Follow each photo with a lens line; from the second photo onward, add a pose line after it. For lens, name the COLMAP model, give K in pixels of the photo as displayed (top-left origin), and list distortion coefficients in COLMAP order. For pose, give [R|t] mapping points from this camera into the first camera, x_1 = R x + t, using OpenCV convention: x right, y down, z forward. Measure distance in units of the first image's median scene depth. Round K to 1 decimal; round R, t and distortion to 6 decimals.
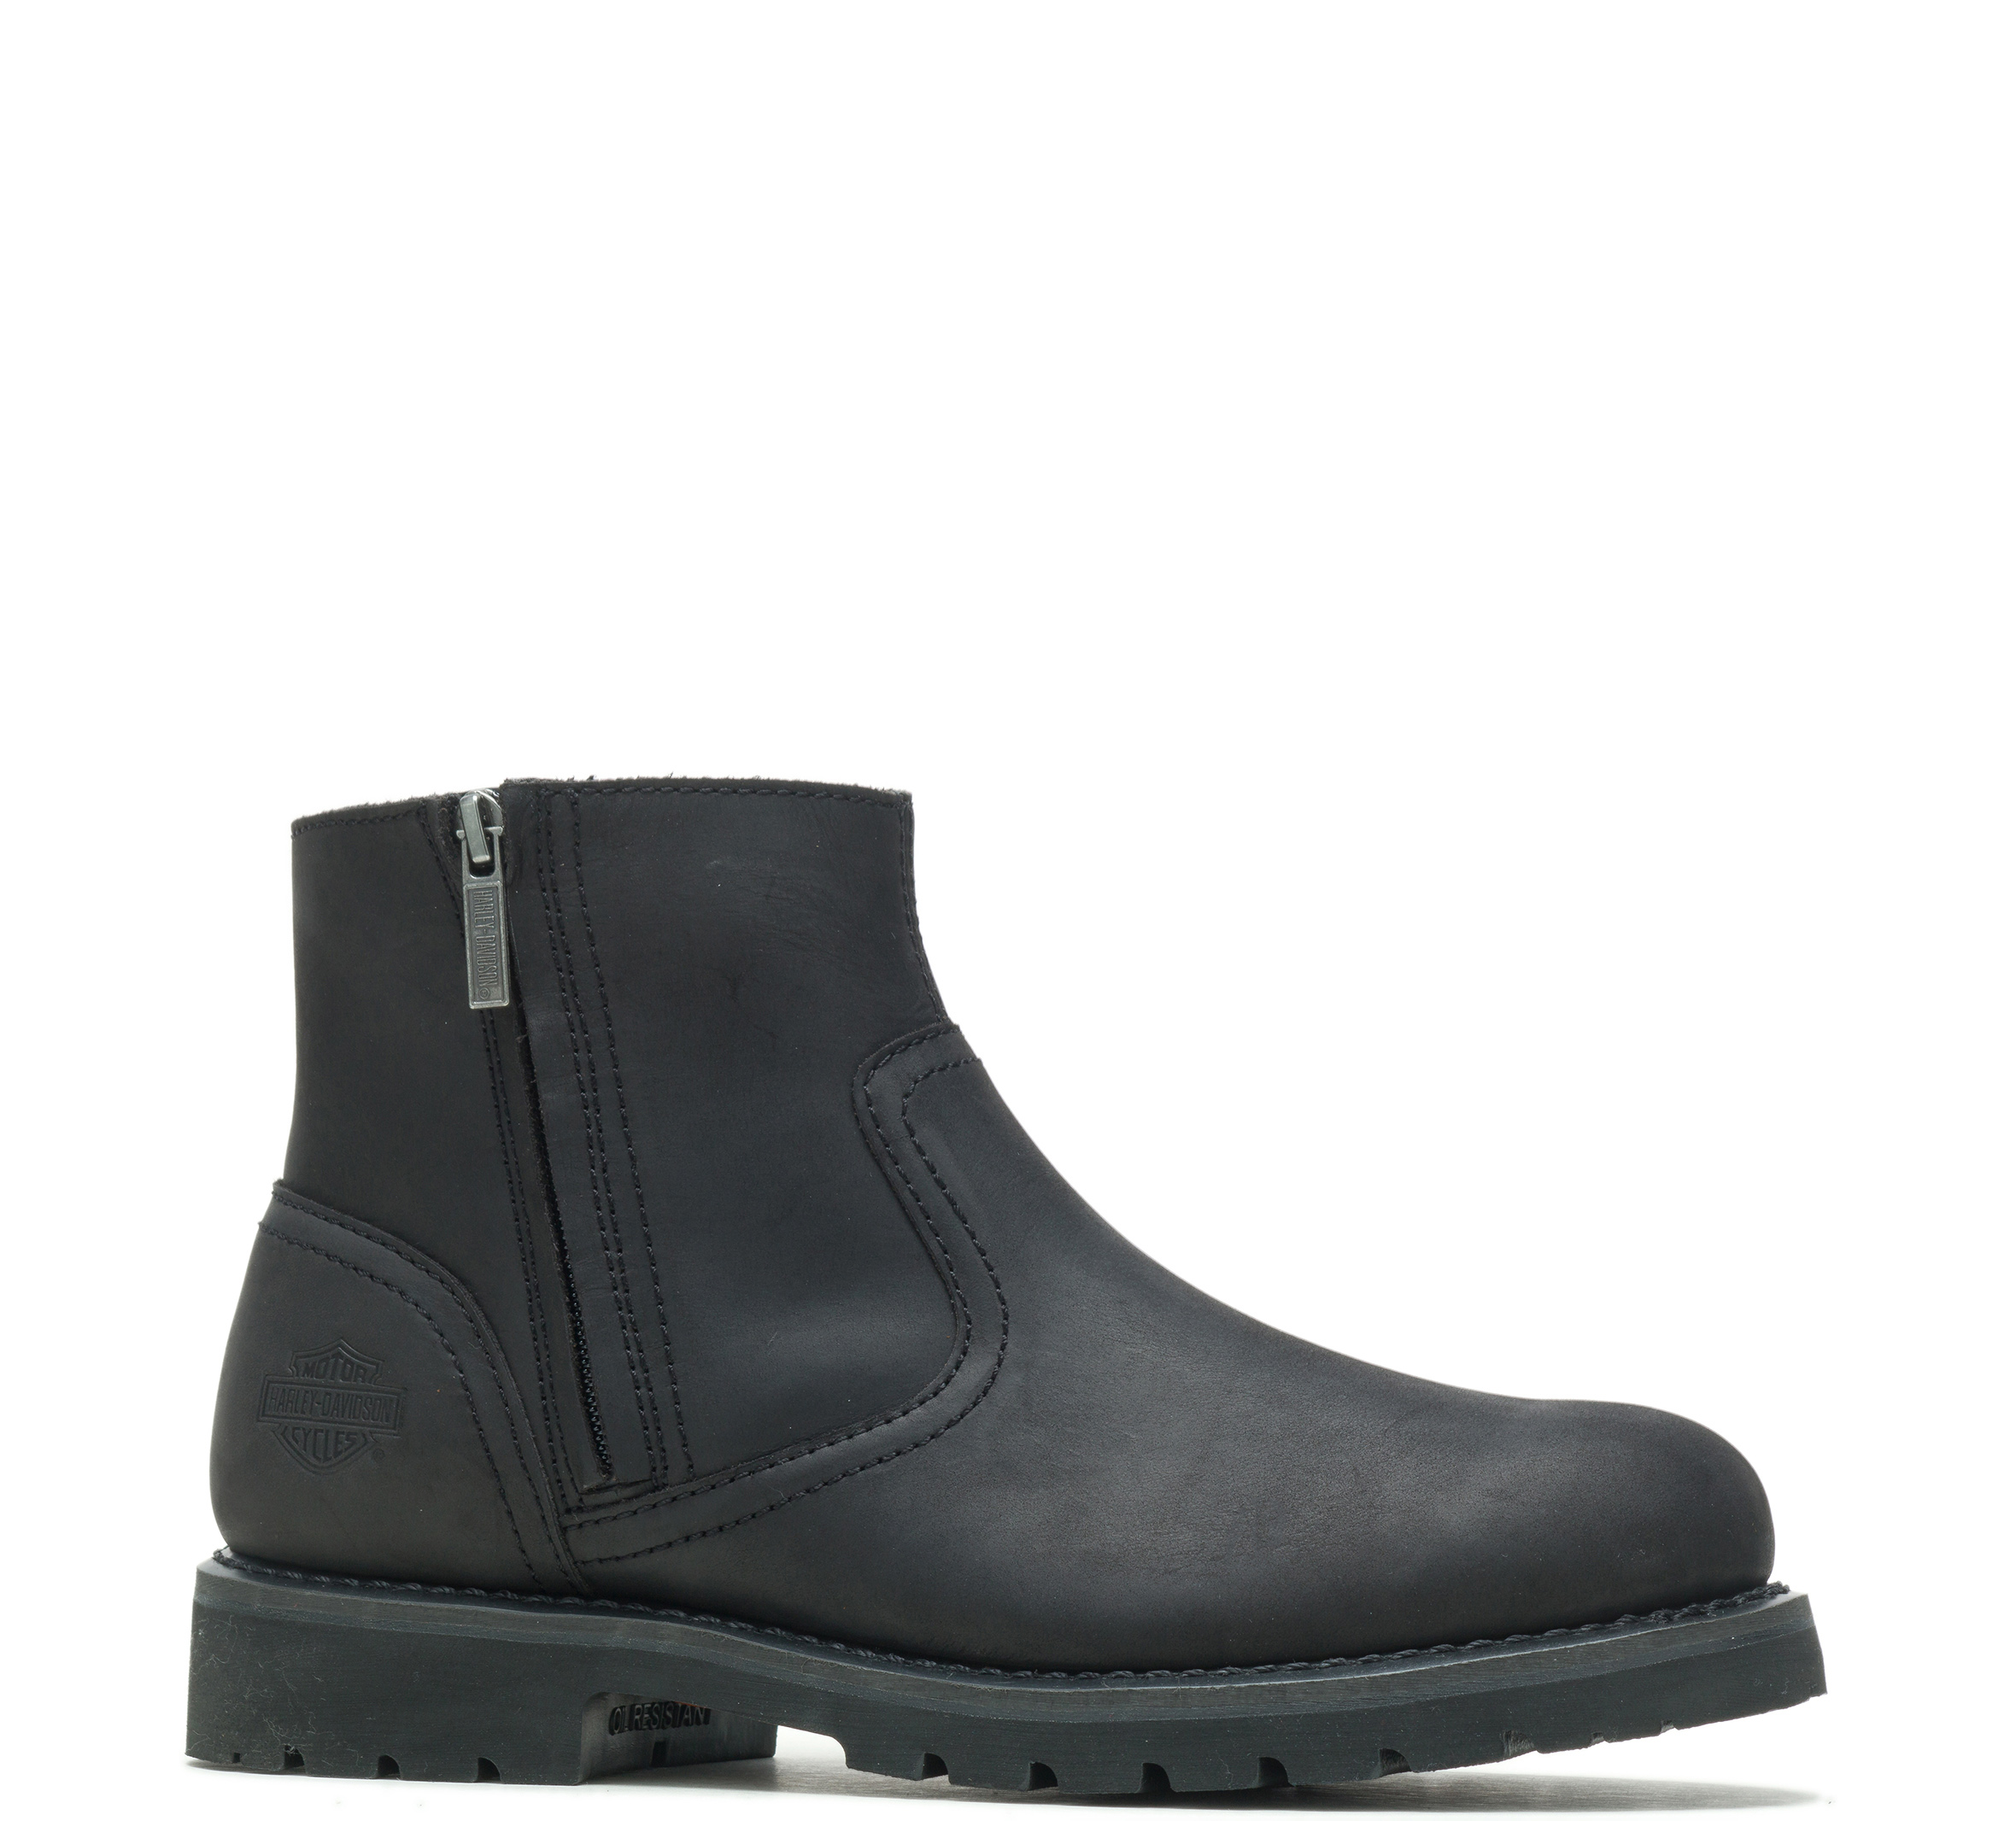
lens RADIAL K [[10853.5, 0, 1008.0], [0, 10853.5, 910.5], [0, 0, 1]] dist [0.191582, 5.387386]
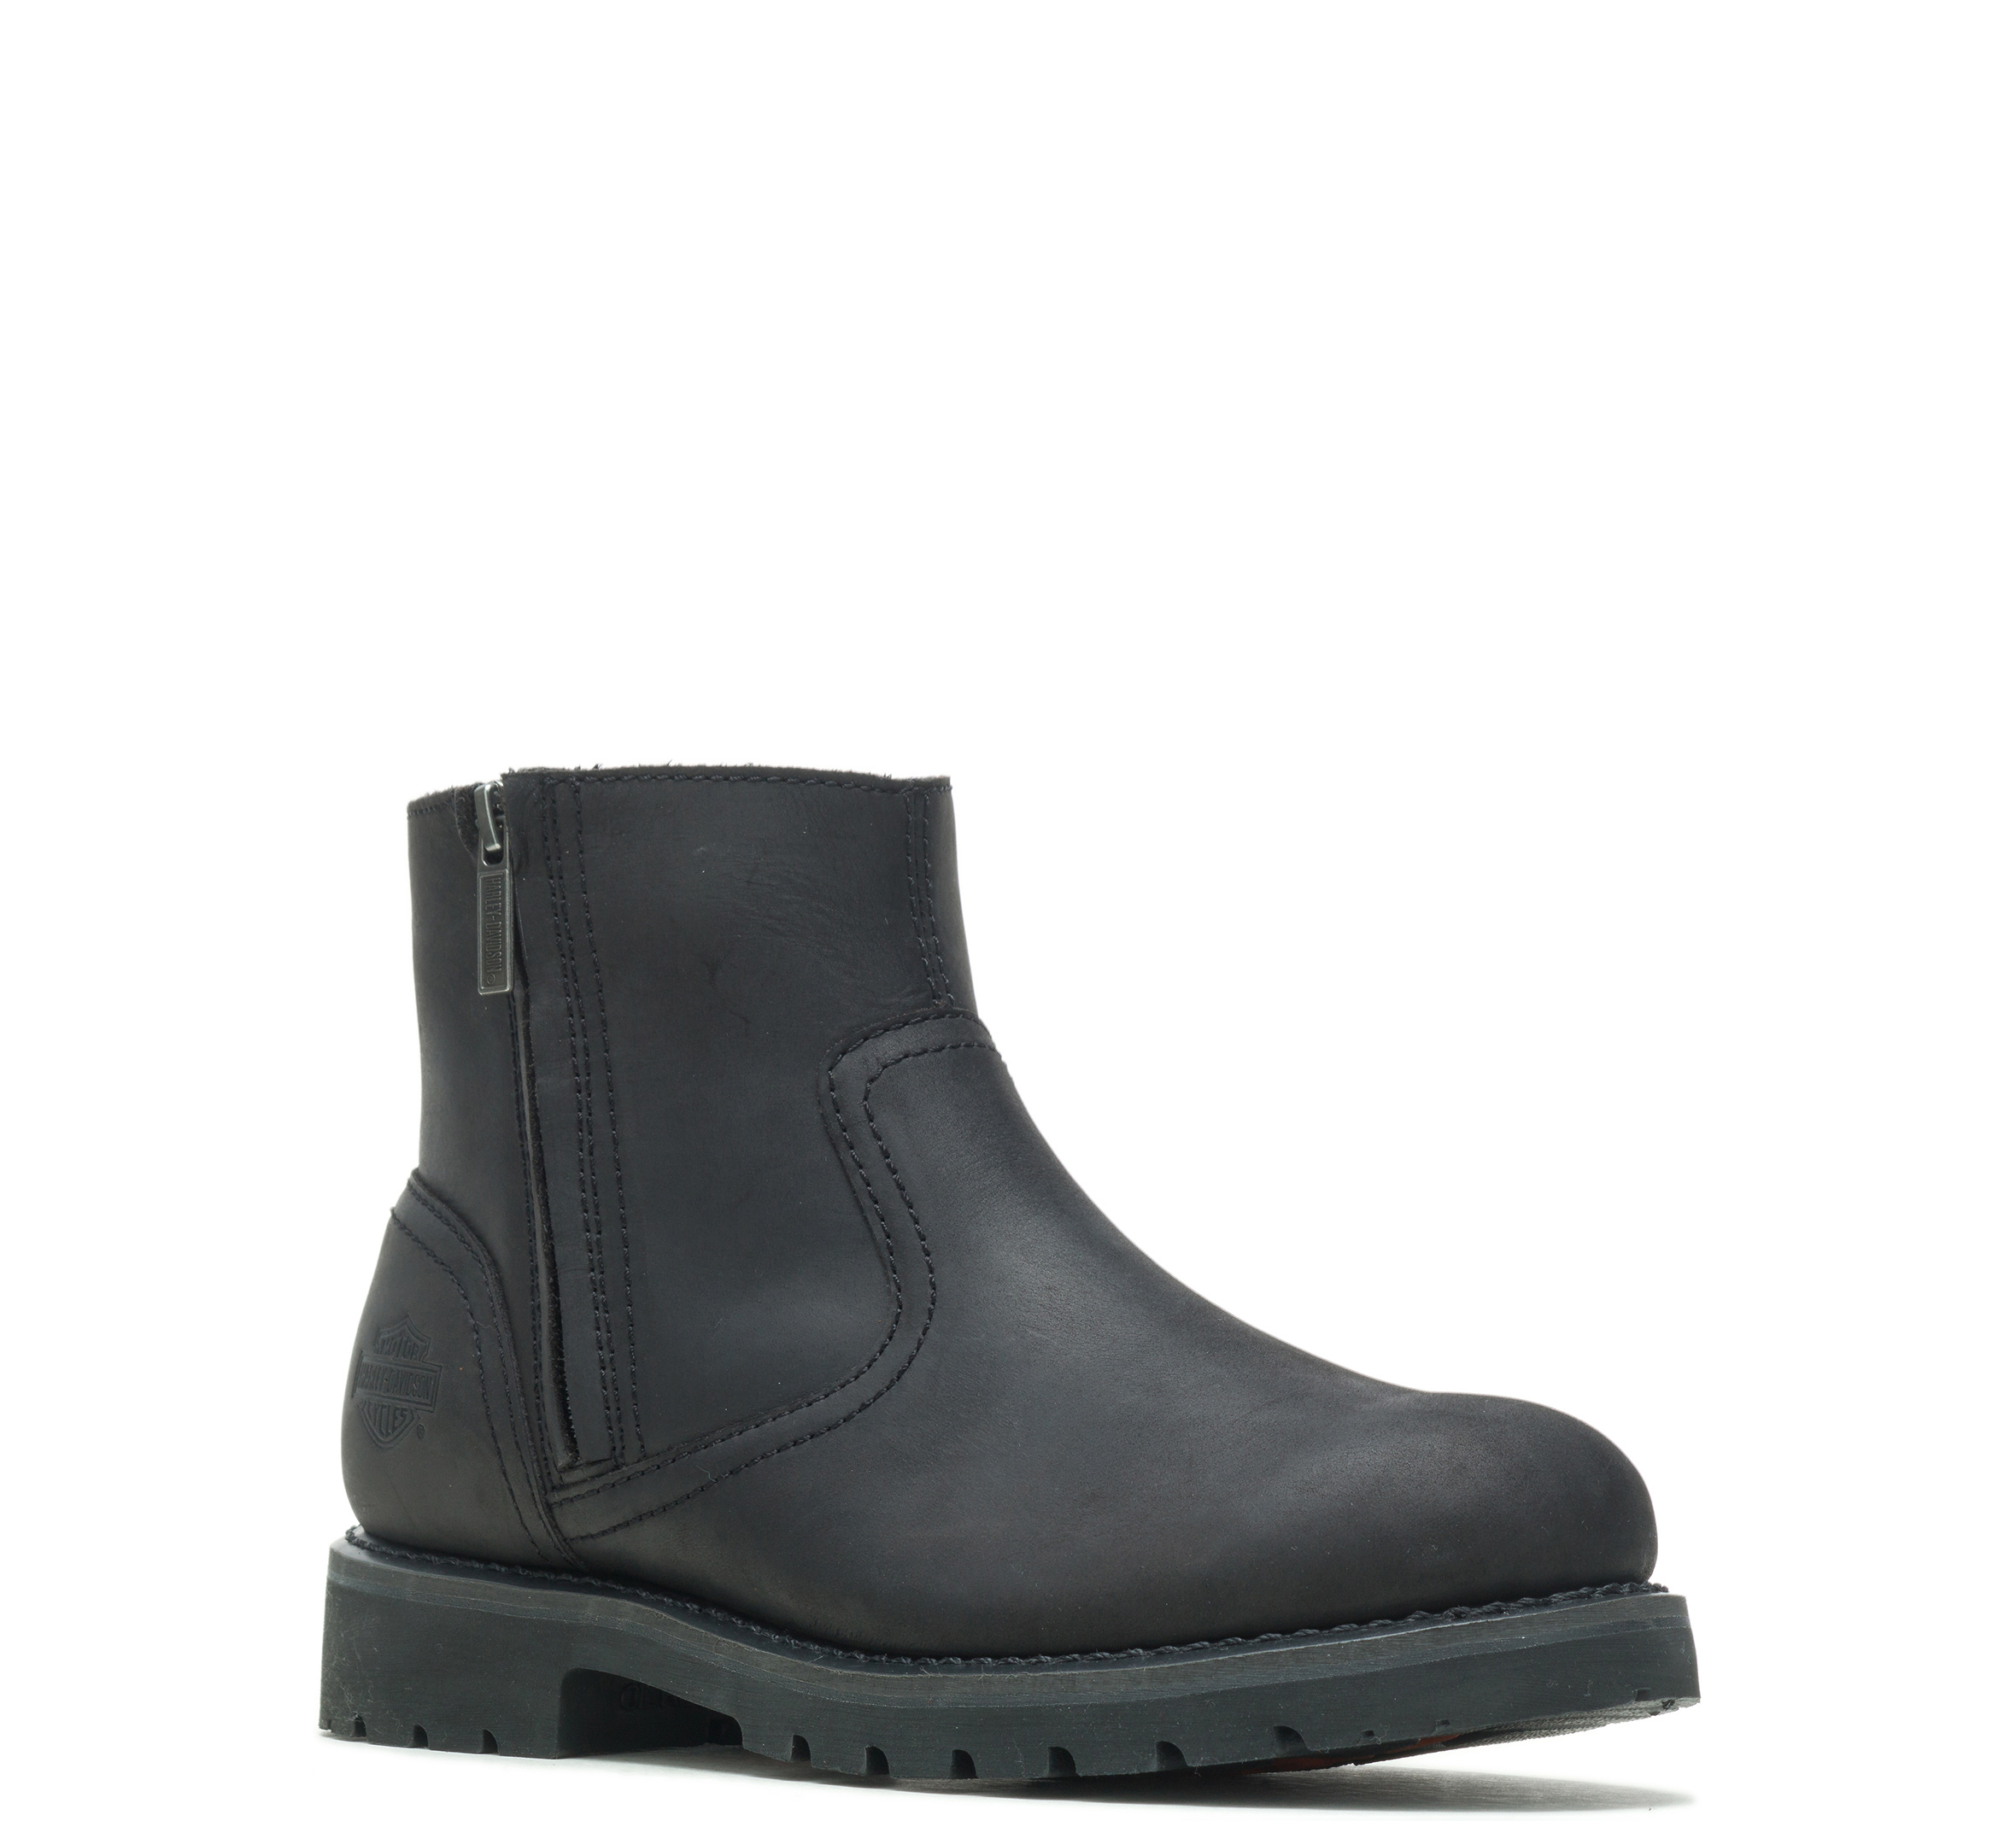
lens RADIAL K [[10853.5, 0, 1008.0], [0, 10853.5, 910.5], [0, 0, 1]] dist [0.191582, 5.387386]
pose [[0.919924, -0.003429, -0.392082, 0.396729], [0.002816, 0.999994, -0.002140, 0.003539], [0.392087, 0.000865, 0.919928, 0.082625]]
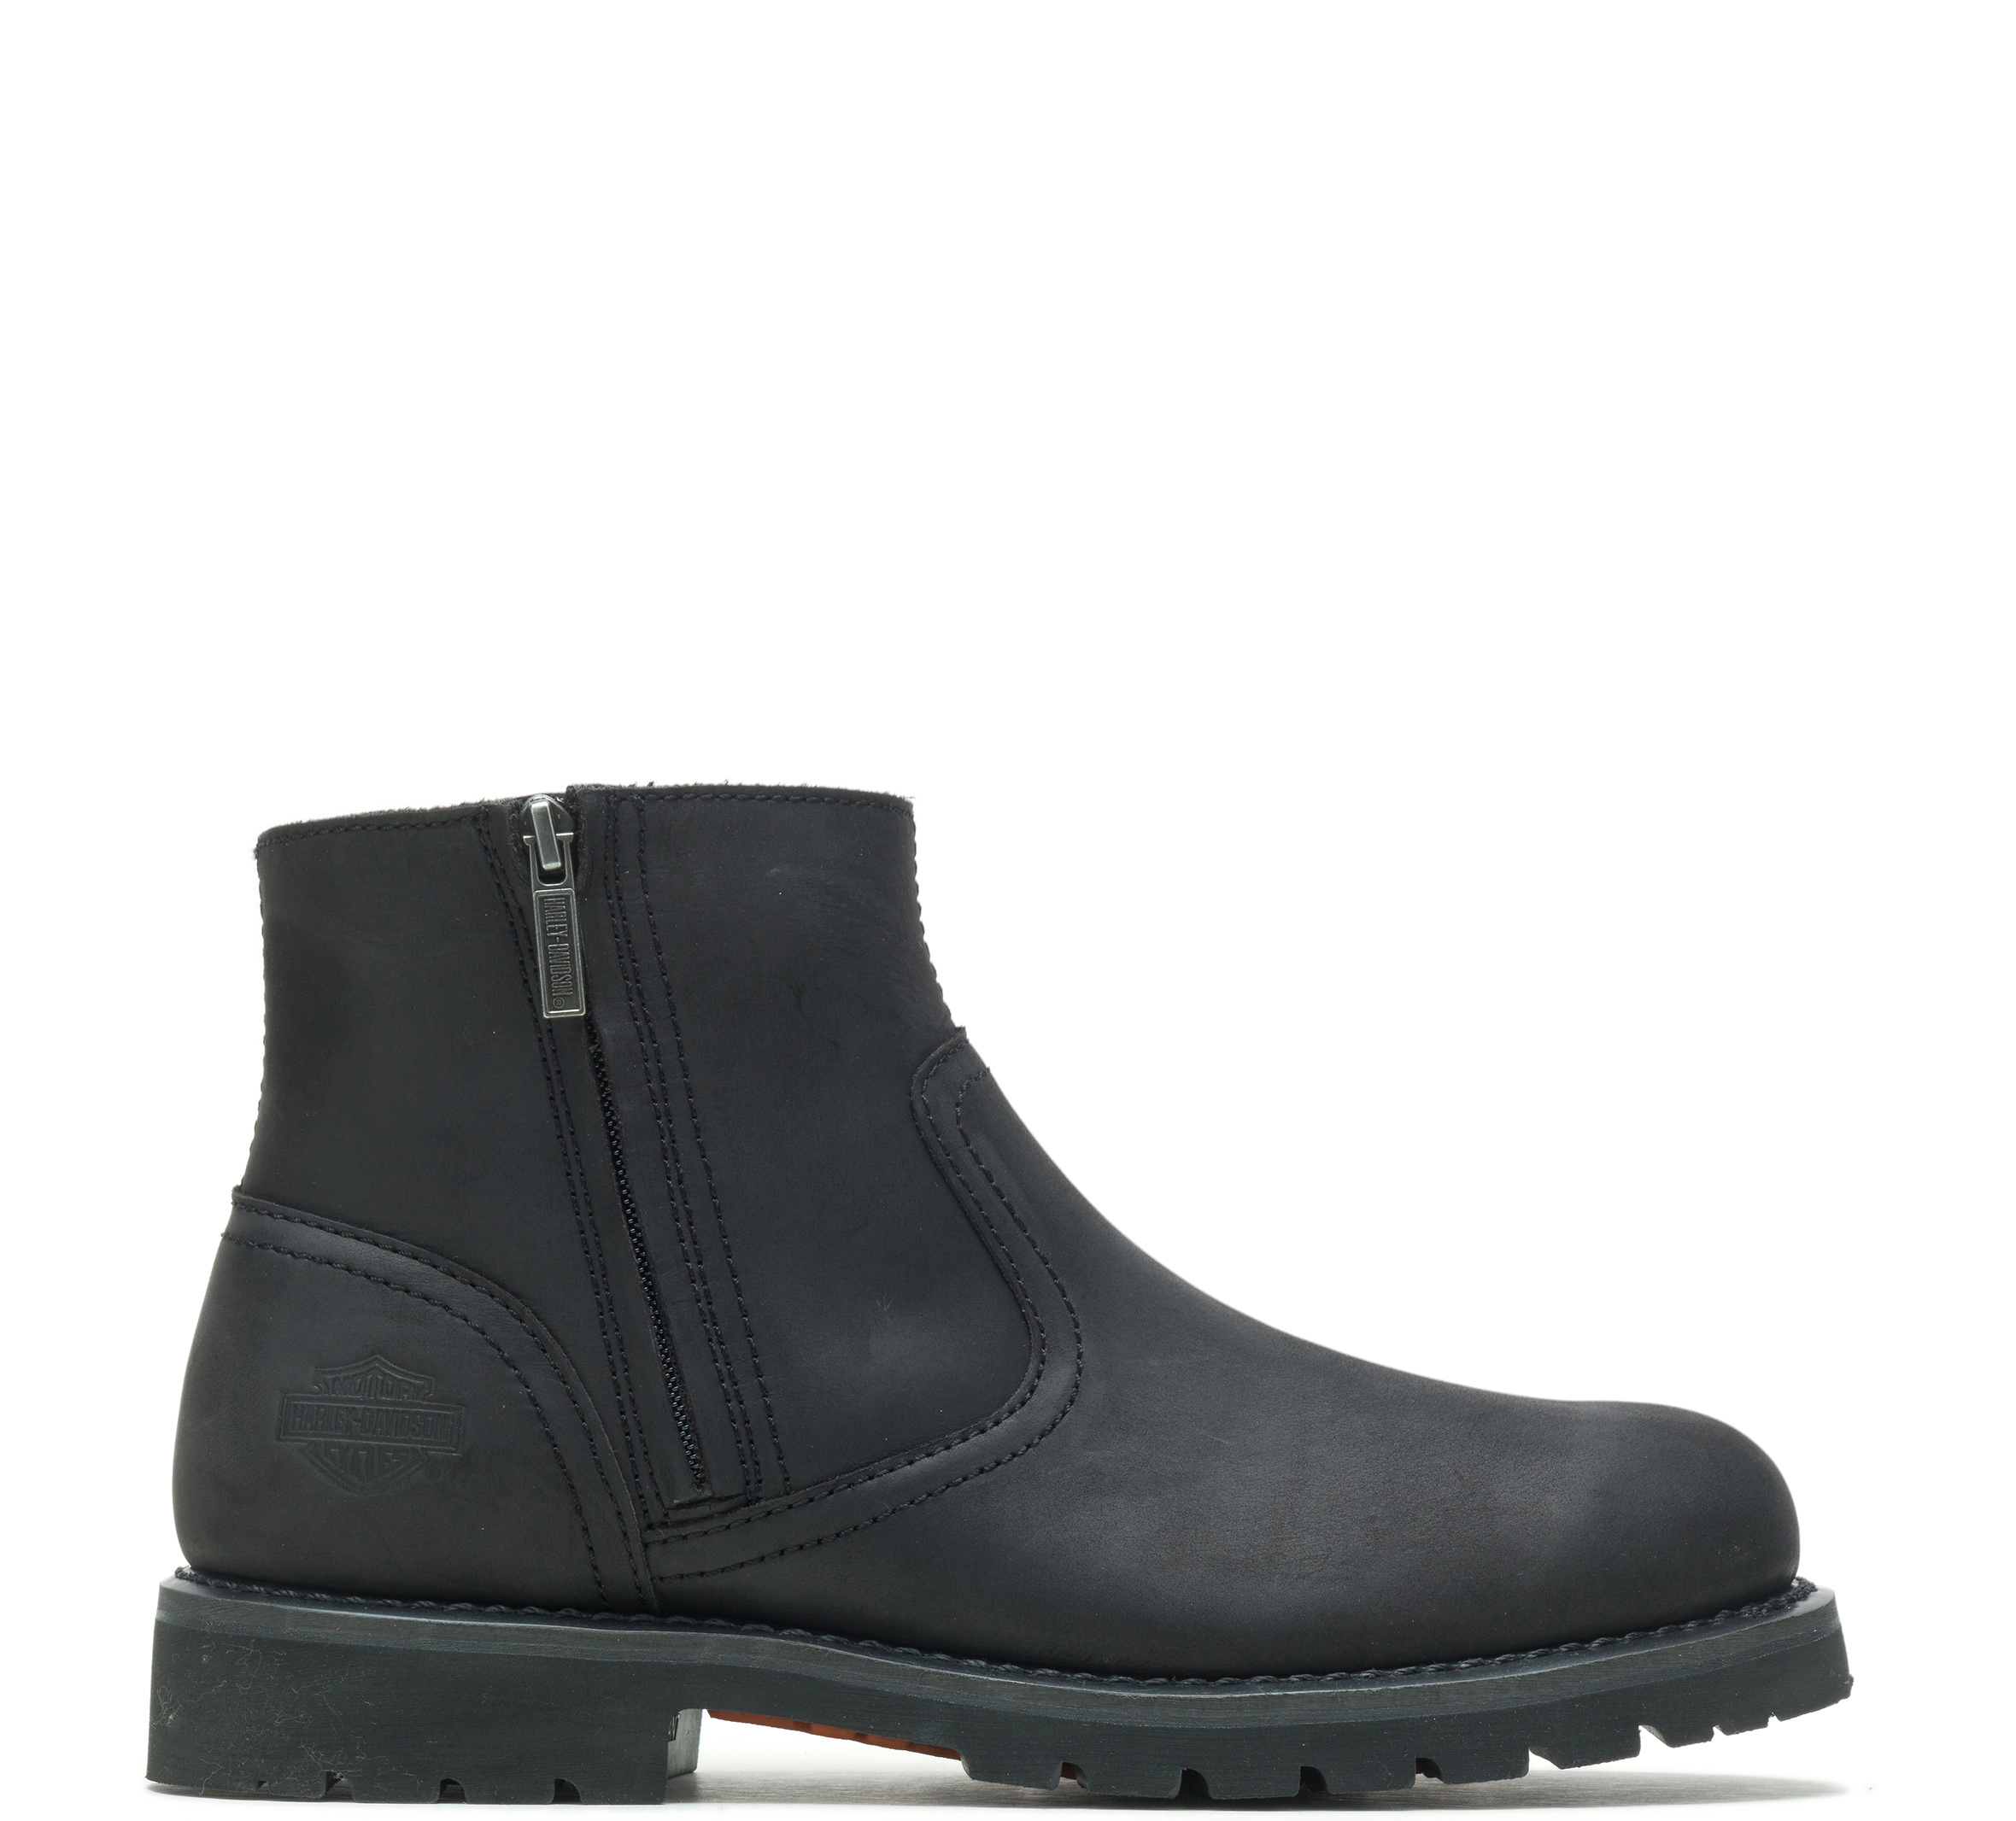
lens RADIAL K [[10853.5, 0, 1008.0], [0, 10853.5, 910.5], [0, 0, 1]] dist [0.191582, 5.387386]
pose [[0.929718, 0.003314, 0.368258, -0.373998], [-0.004287, 0.999989, 0.001823, -0.002672], [-0.368248, -0.003273, 0.929722, 0.070051]]
